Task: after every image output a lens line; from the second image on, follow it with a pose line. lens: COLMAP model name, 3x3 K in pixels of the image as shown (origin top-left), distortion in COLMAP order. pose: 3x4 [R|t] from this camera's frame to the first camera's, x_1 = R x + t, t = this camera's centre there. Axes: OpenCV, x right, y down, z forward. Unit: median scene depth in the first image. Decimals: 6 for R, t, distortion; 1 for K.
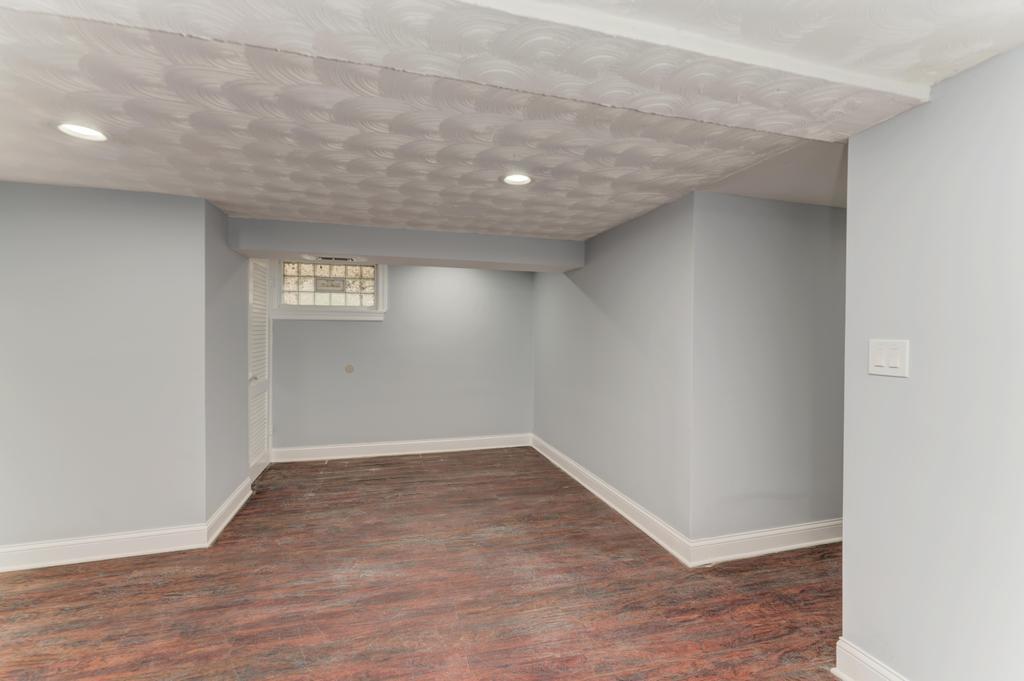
lens RADIAL K [[458.0, 0, 513.8], [0, 458.0, 341.3], [0, 0, 1]] dist [0.009095, -0.000391]
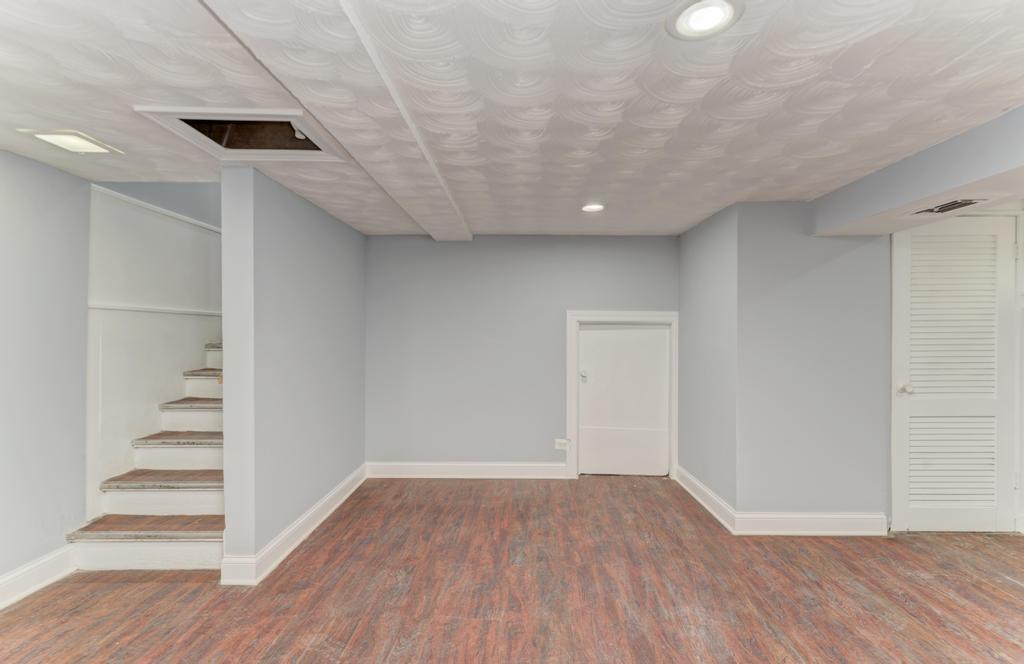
lens RADIAL K [[449.5, 0, 514.3], [0, 449.5, 330.1], [0, 0, 1]] dist [0.000843, 0.000068]
pose [[-0.287793, -0.003798, -0.957685, 0.479537], [-0.022927, 0.999733, 0.002924, -0.010334], [0.957418, 0.022798, -0.287803, 0.838958]]
